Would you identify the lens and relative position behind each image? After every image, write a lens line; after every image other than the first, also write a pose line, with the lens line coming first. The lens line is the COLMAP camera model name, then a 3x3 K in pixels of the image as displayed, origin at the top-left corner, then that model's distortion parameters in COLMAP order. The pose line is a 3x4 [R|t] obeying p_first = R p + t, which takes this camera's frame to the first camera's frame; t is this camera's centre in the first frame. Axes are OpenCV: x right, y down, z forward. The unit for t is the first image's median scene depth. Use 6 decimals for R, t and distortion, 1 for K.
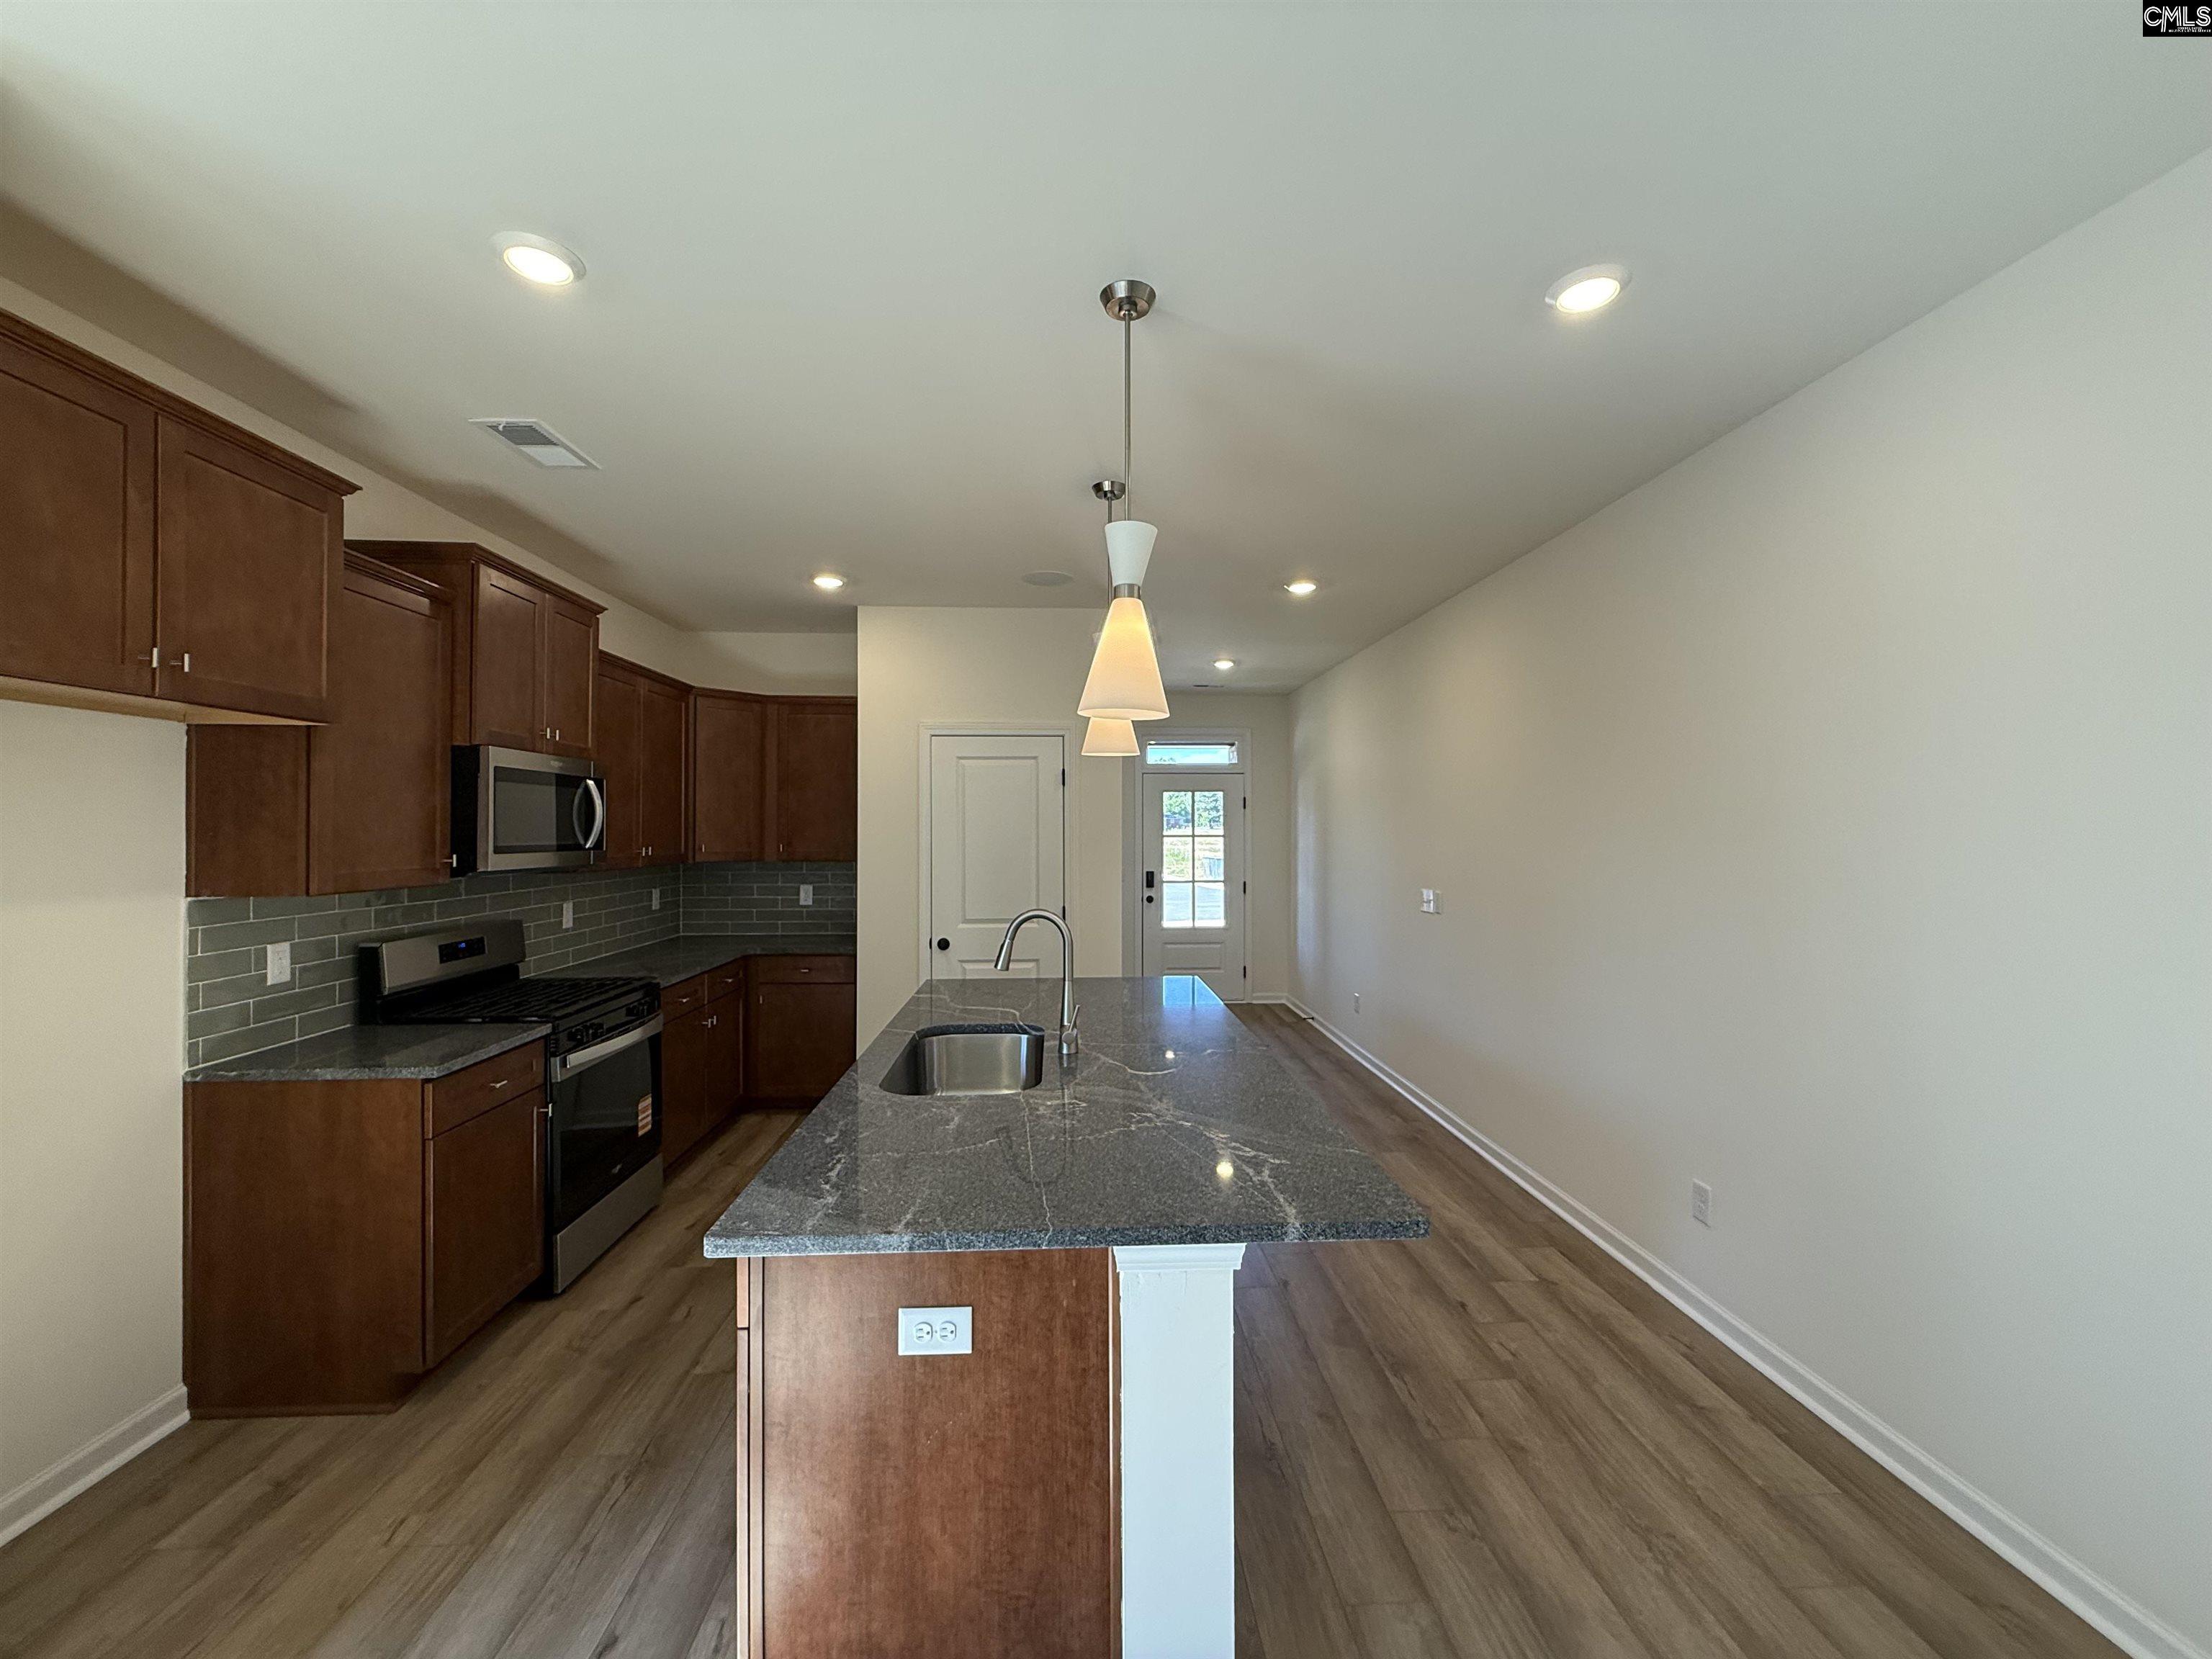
lens RADIAL K [[882.7, 0, 1099.6], [0, 882.7, 820.5], [0, 0, 1]] dist [-0.000169, 0.000114]
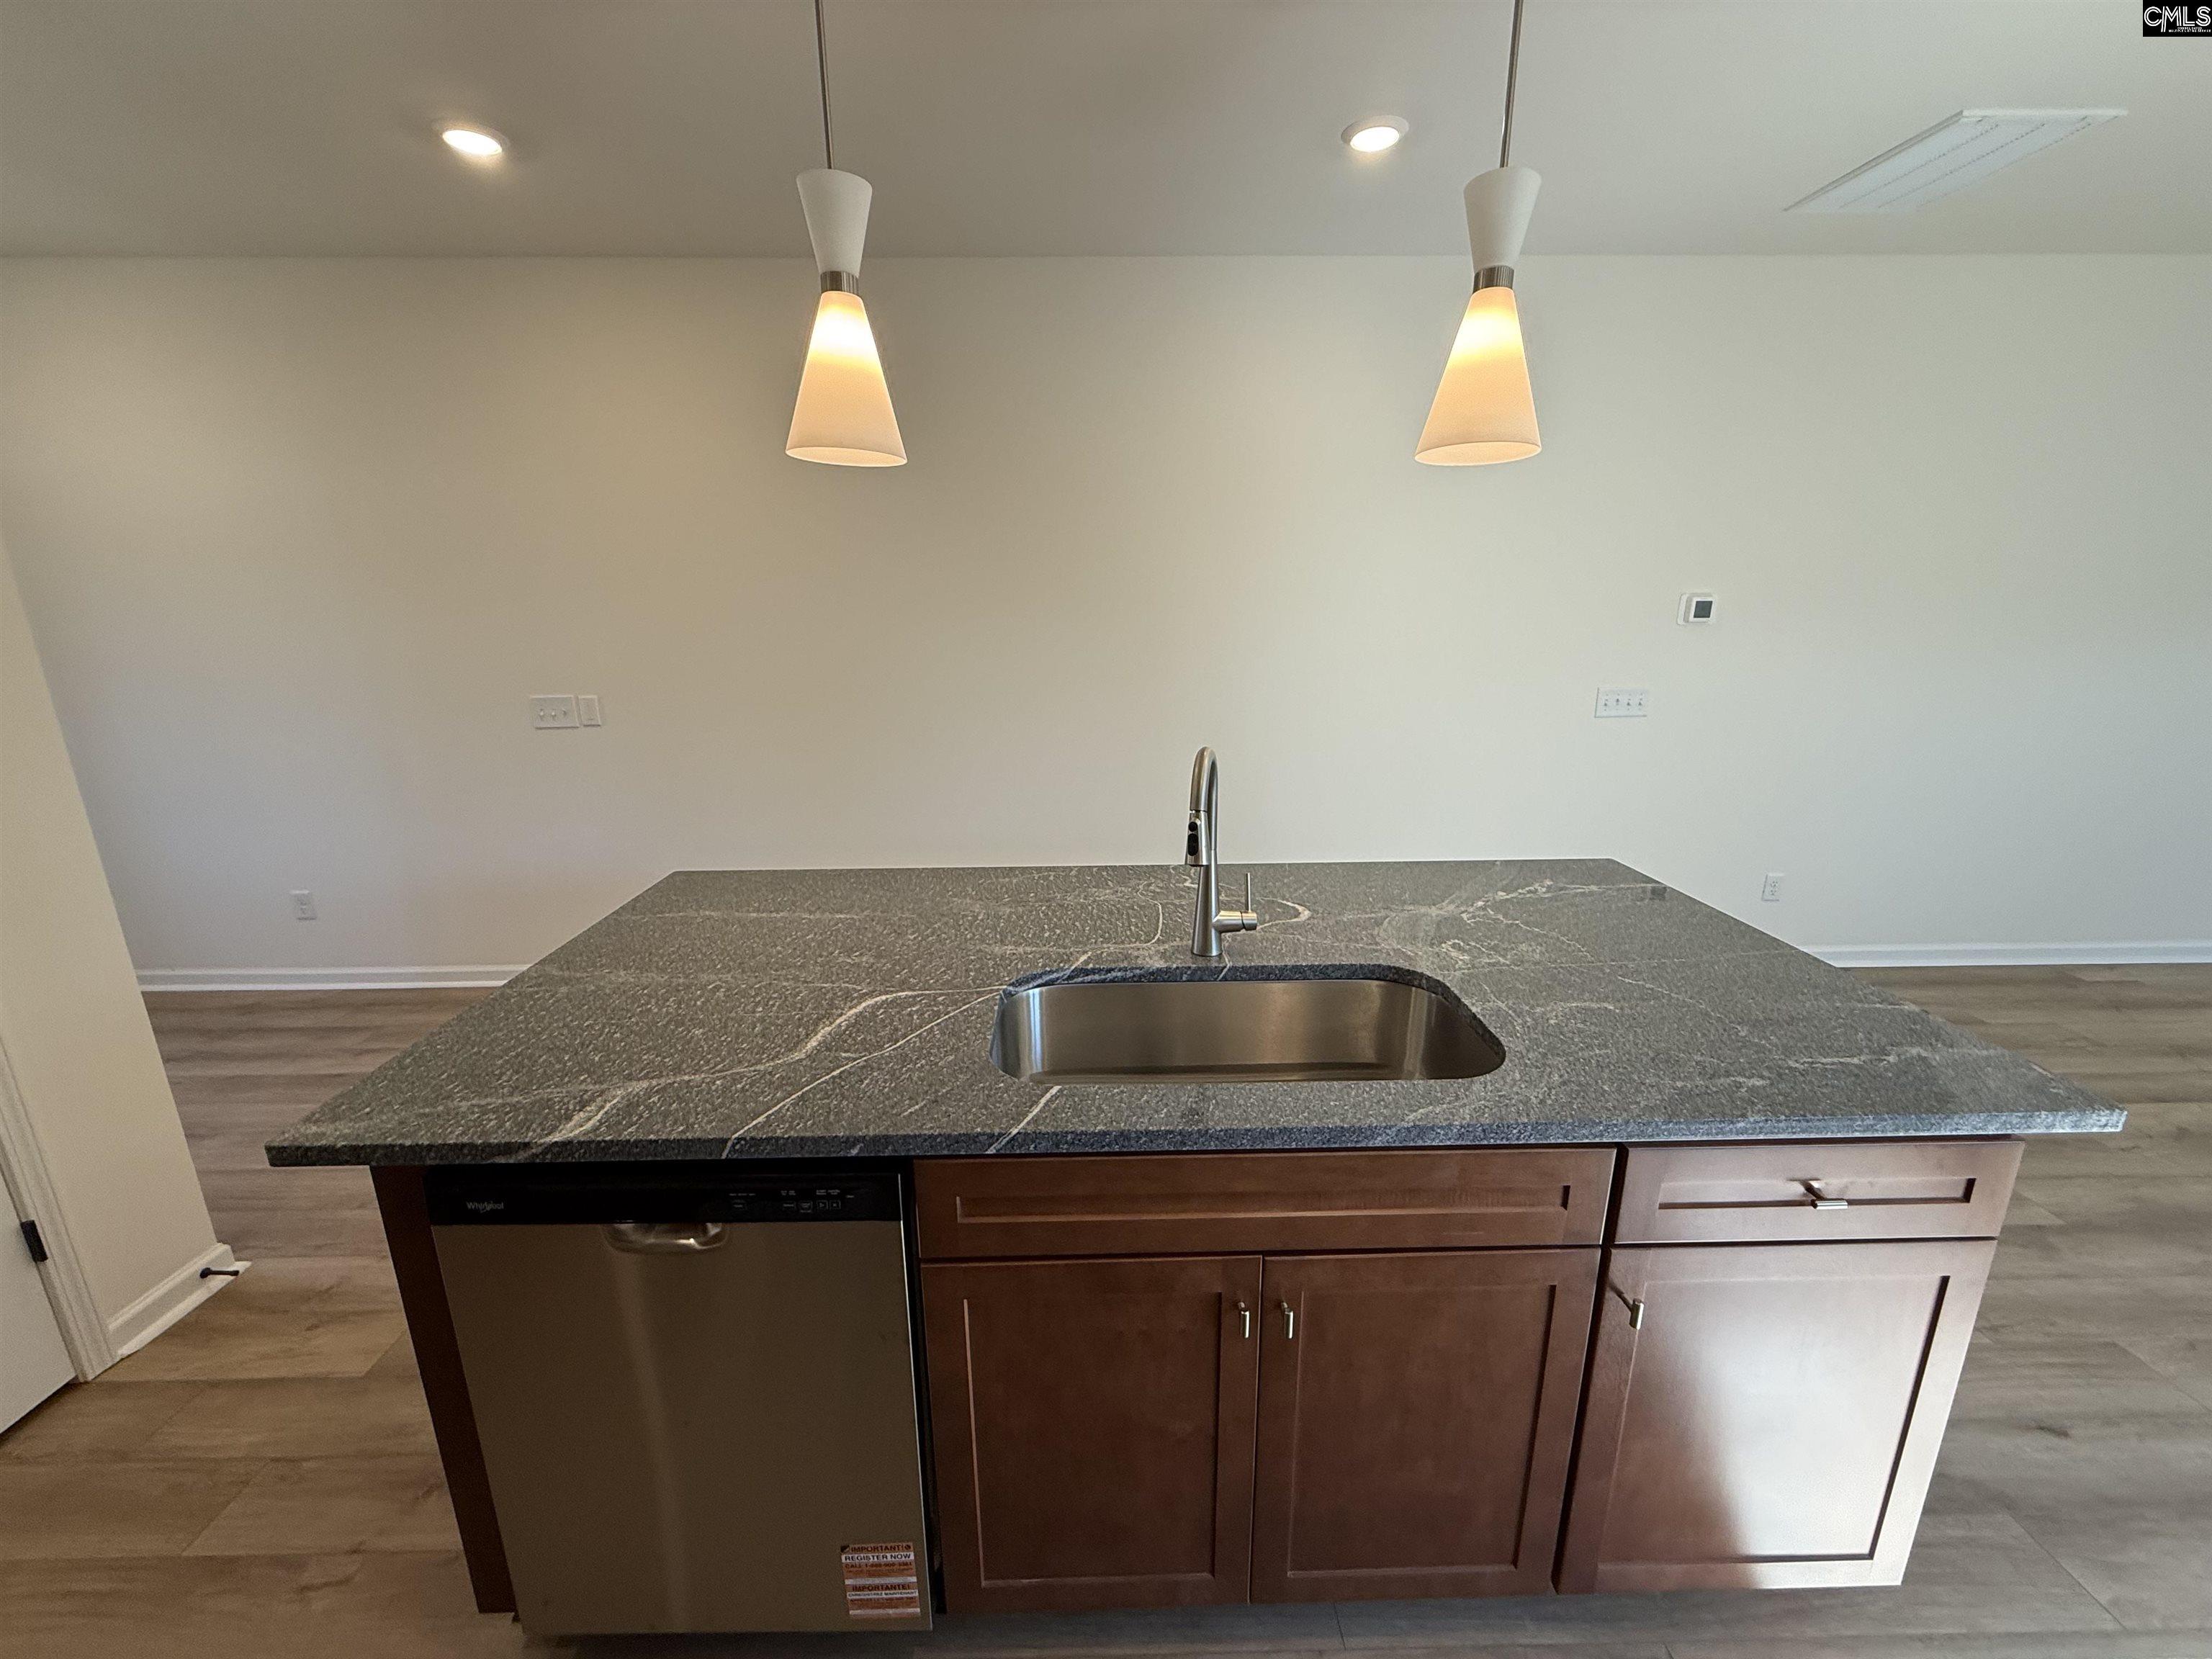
lens RADIAL K [[886.6, 0, 1111.8], [0, 886.6, 822.7], [0, 0, 1]] dist [-0.003178, -0.000401]
pose [[0.026755, -0.242982, 0.969662, -0.676615], [-0.002644, 0.969988, 0.243137, 0.006257], [-0.999639, -0.009068, 0.025310, 1.080357]]
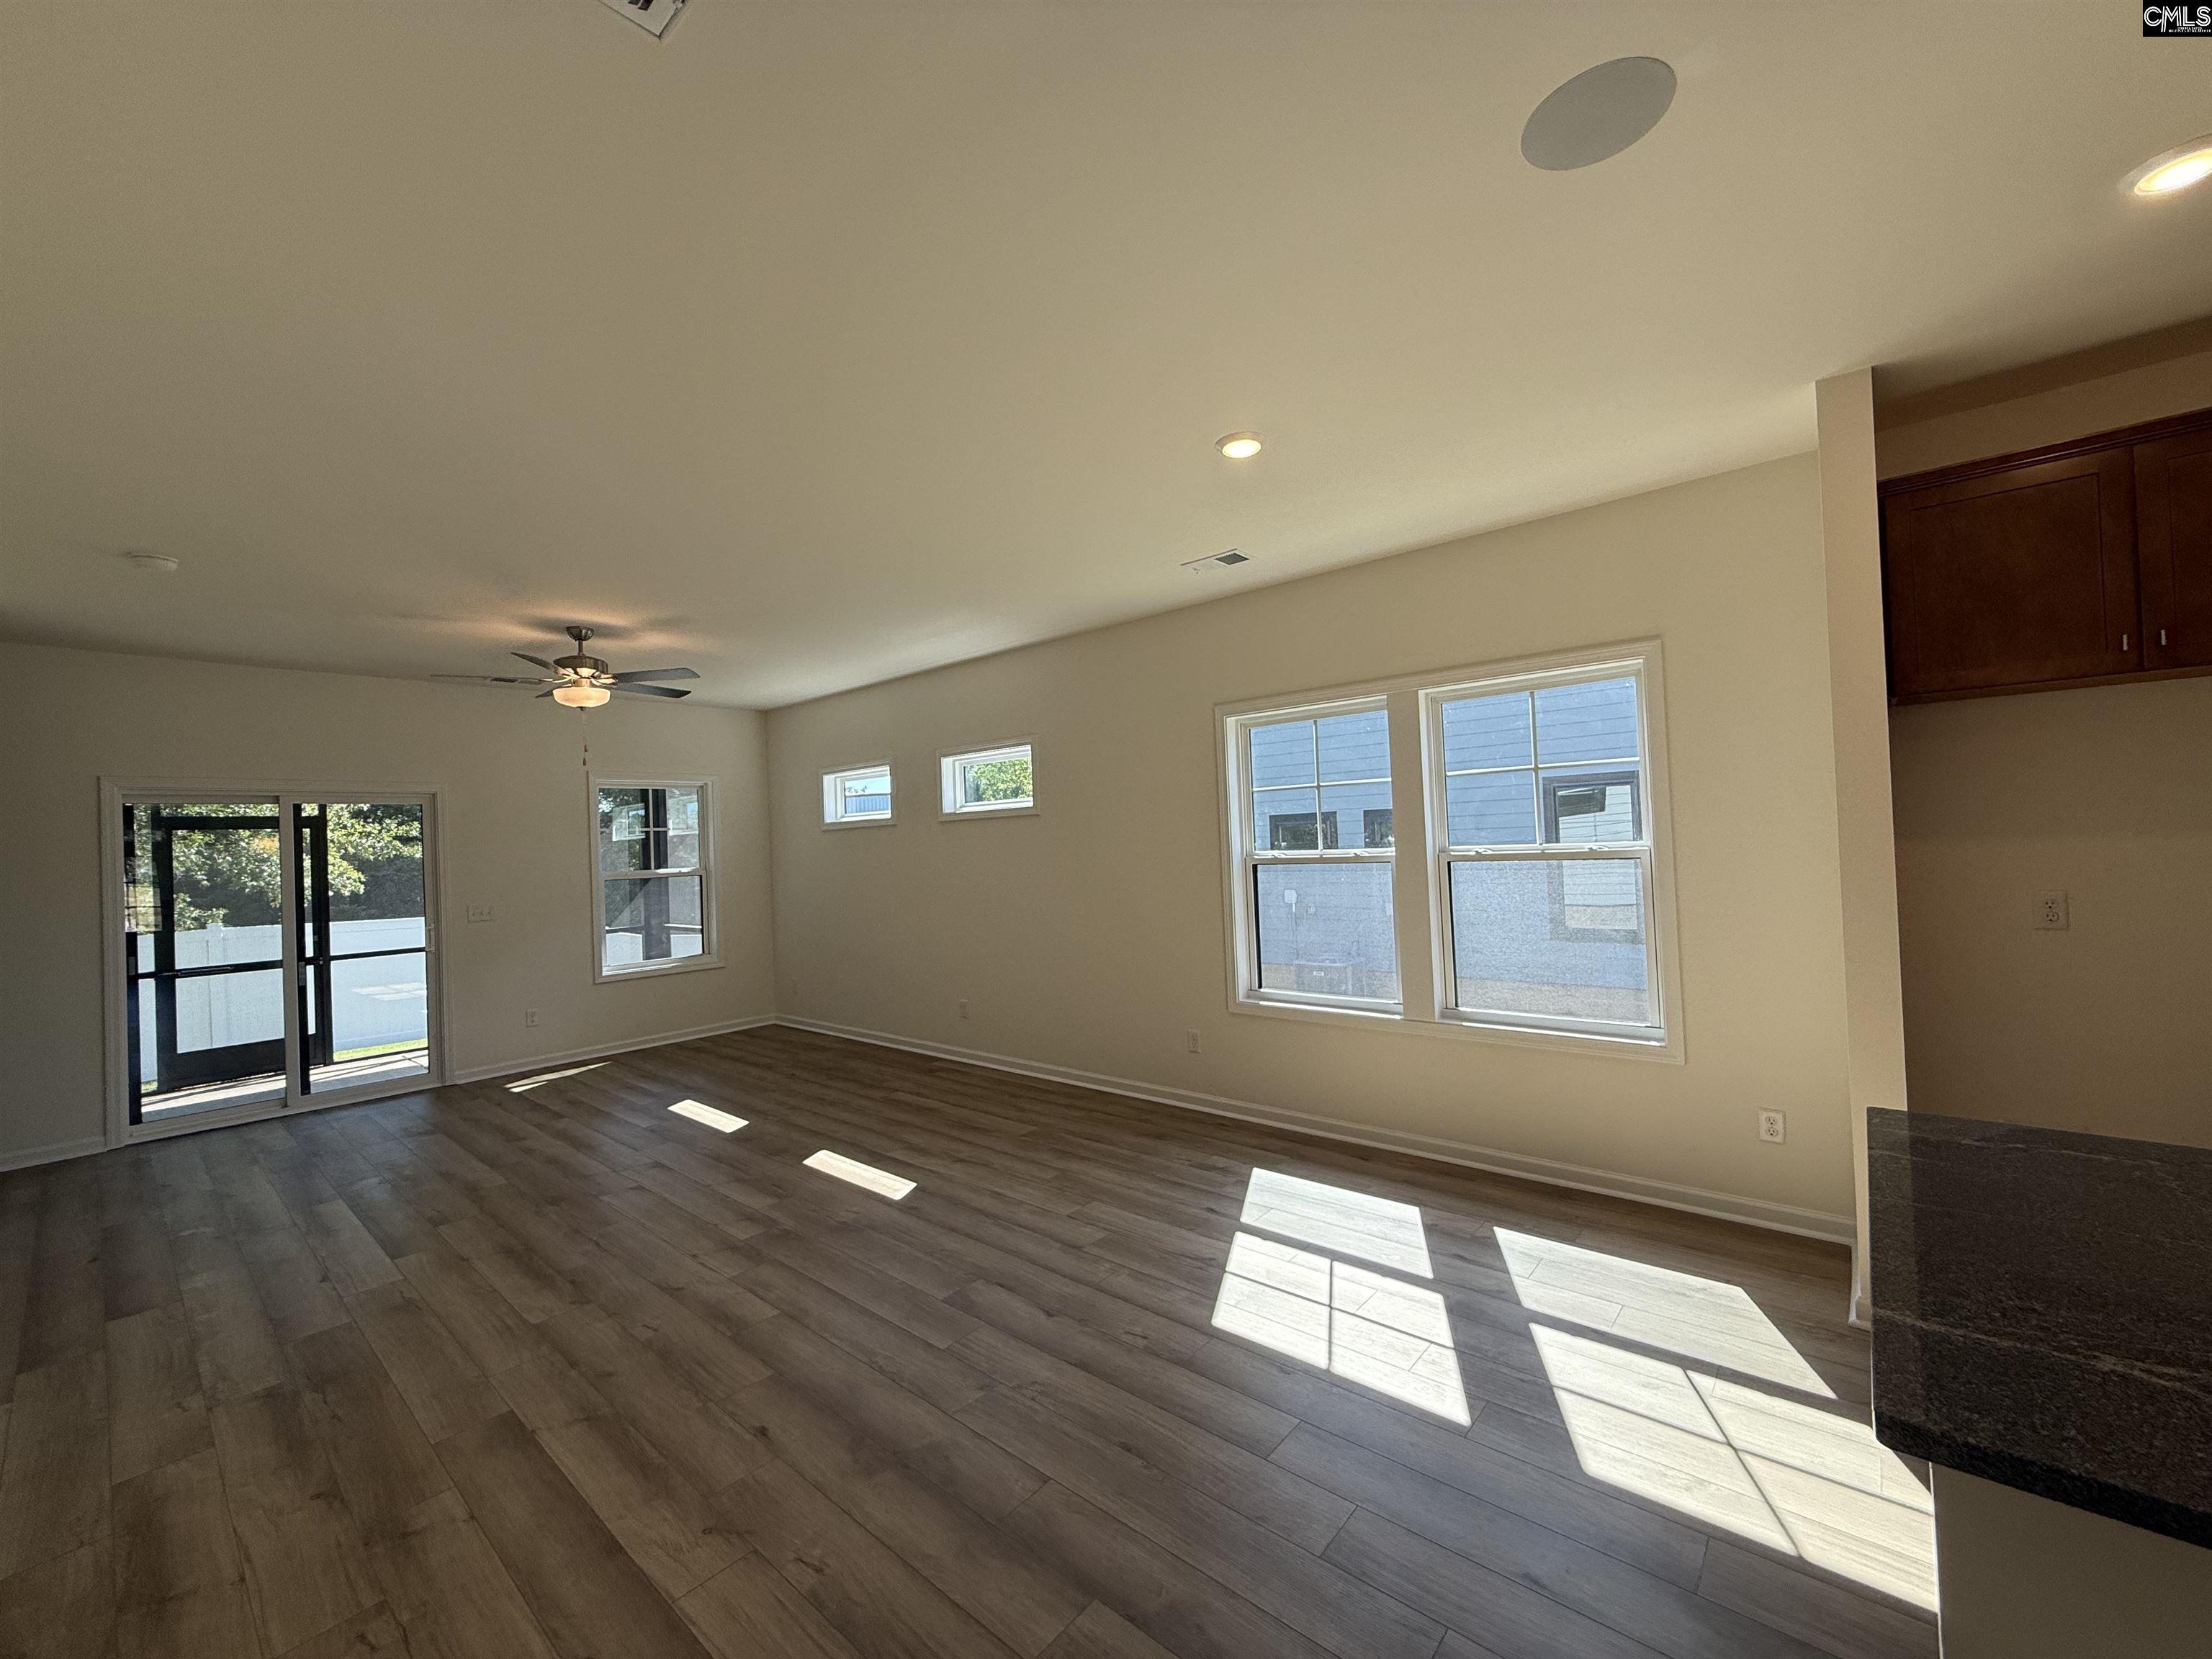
lens RADIAL K [[882.7, 0, 1060.2], [0, 882.7, 826.7], [0, 0, 1]] dist [-0.000169, 0.000114]
pose [[-0.712447, 0.035983, -0.700803, 0.697684], [0.062519, 0.997968, -0.012316, -0.002048], [0.698936, -0.052588, -0.713248, 0.630989]]
